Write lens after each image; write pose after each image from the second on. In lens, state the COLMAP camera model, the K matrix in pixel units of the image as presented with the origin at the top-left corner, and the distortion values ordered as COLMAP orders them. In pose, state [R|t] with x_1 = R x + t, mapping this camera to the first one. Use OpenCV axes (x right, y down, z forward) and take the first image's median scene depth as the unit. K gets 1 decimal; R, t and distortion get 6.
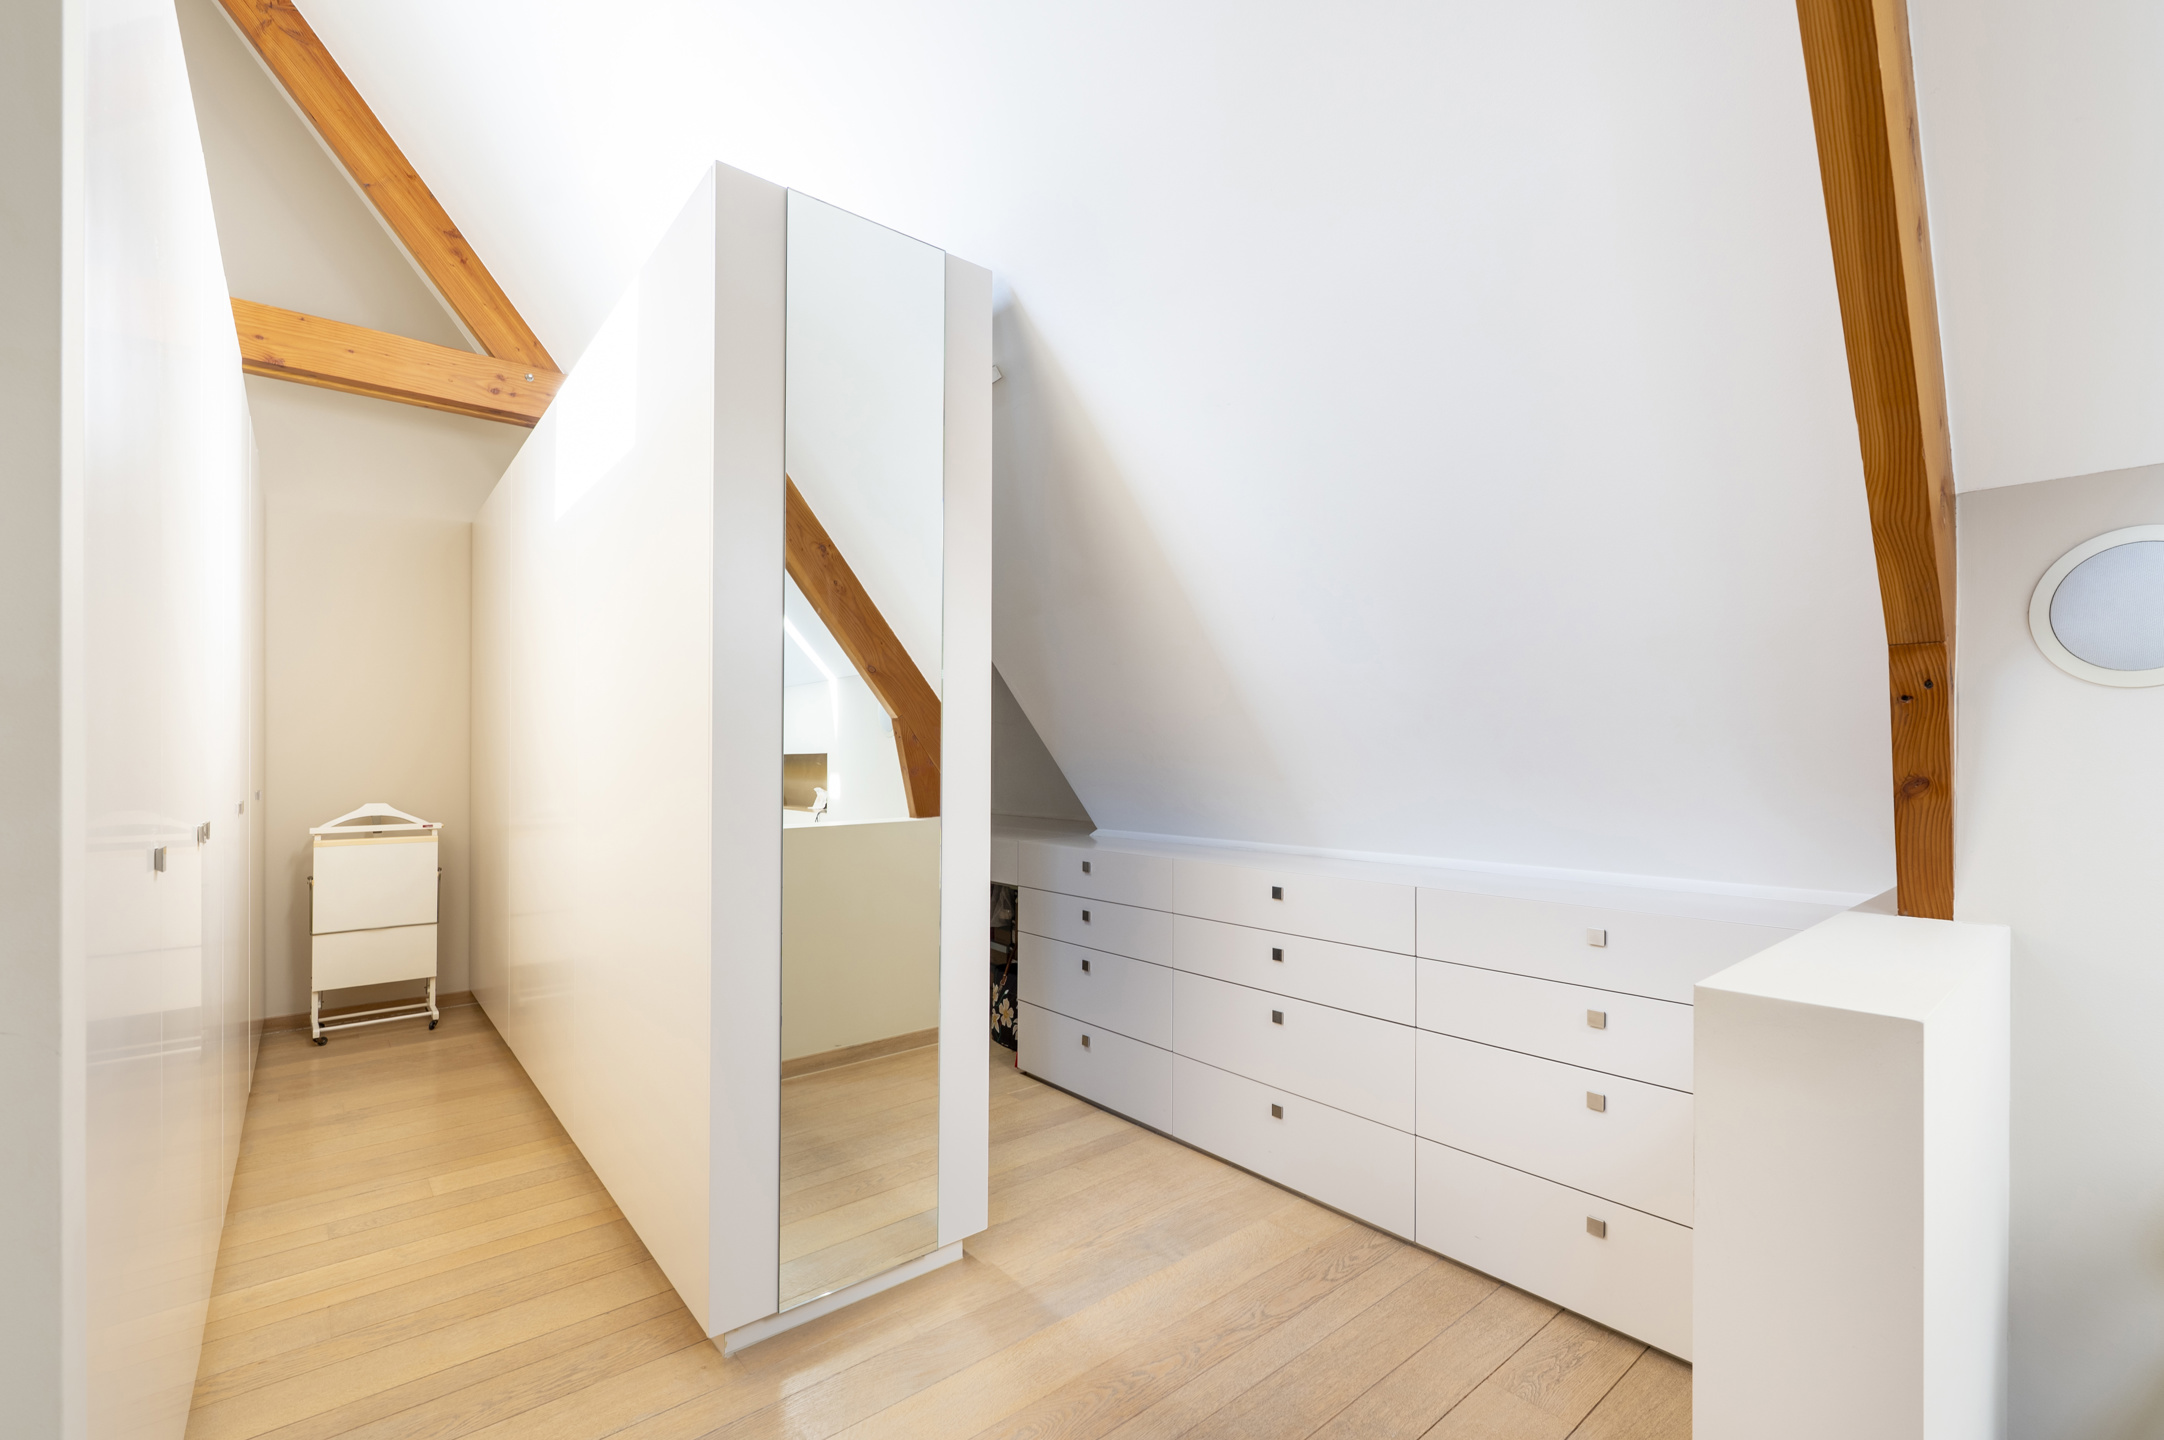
lens RADIAL K [[895.6, 0, 1087.7], [0, 895.6, 686.0], [0, 0, 1]] dist [0.001420, 0.000411]
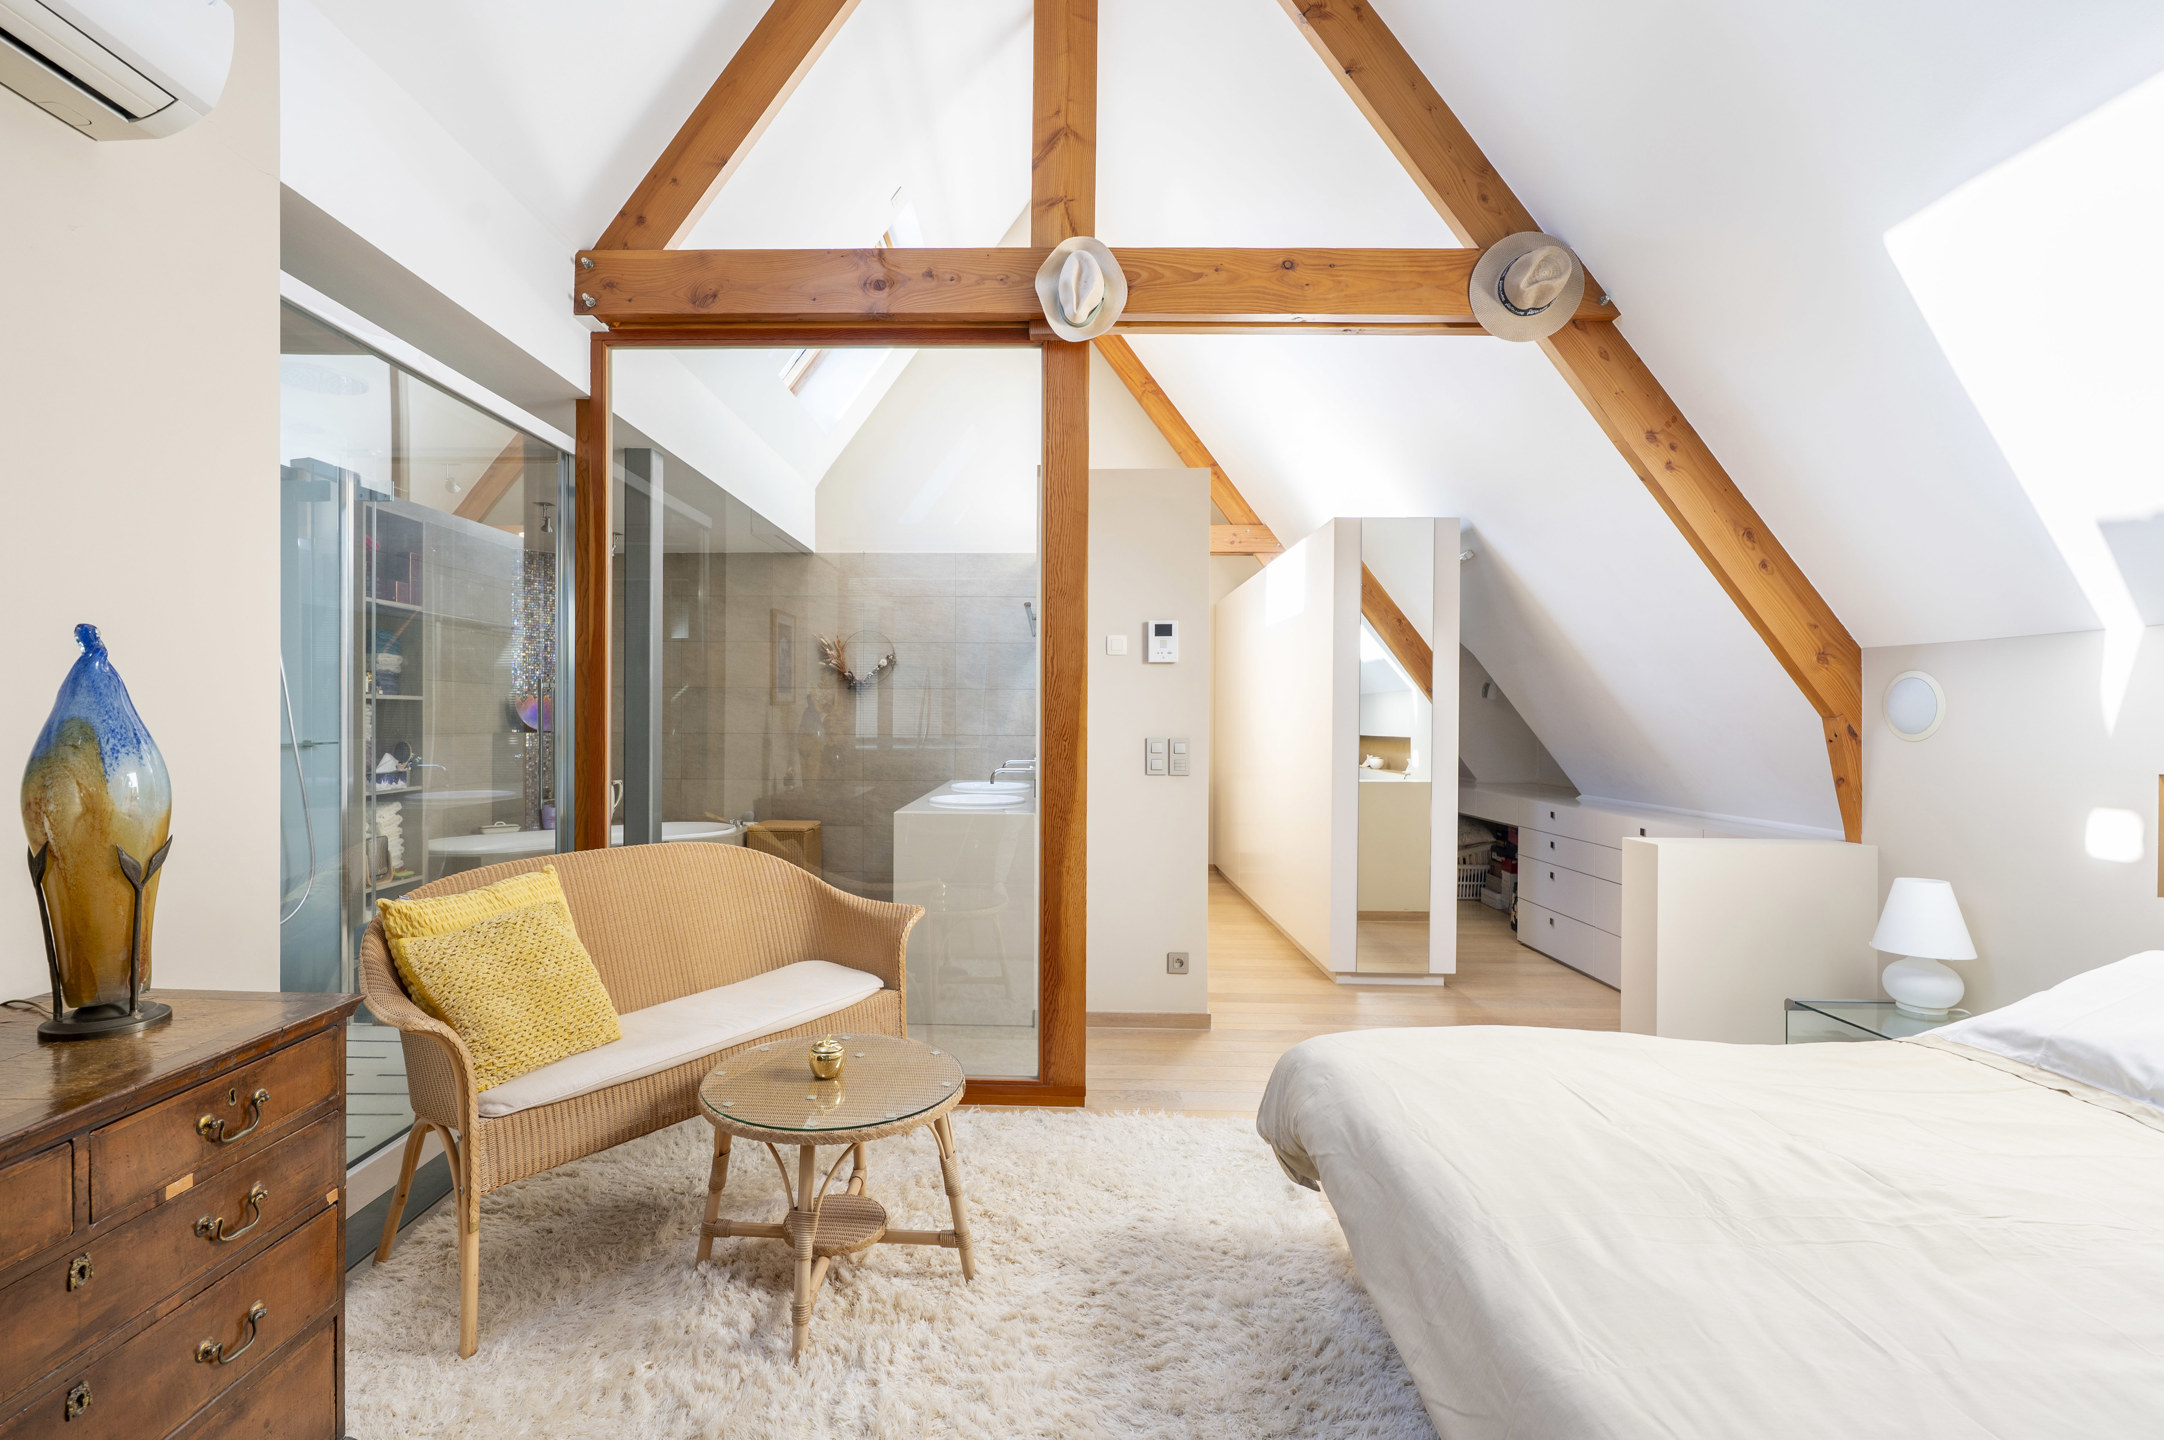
lens RADIAL K [[972.8, 0, 1082.0], [0, 972.8, 720.0], [0, 0, 1]] dist [-0.000504, 0.000021]
pose [[0.779289, 0.033448, -0.625771, 0.431509], [0.011987, 0.997596, 0.068250, -0.102095], [0.626550, -0.060688, 0.777015, -0.900404]]
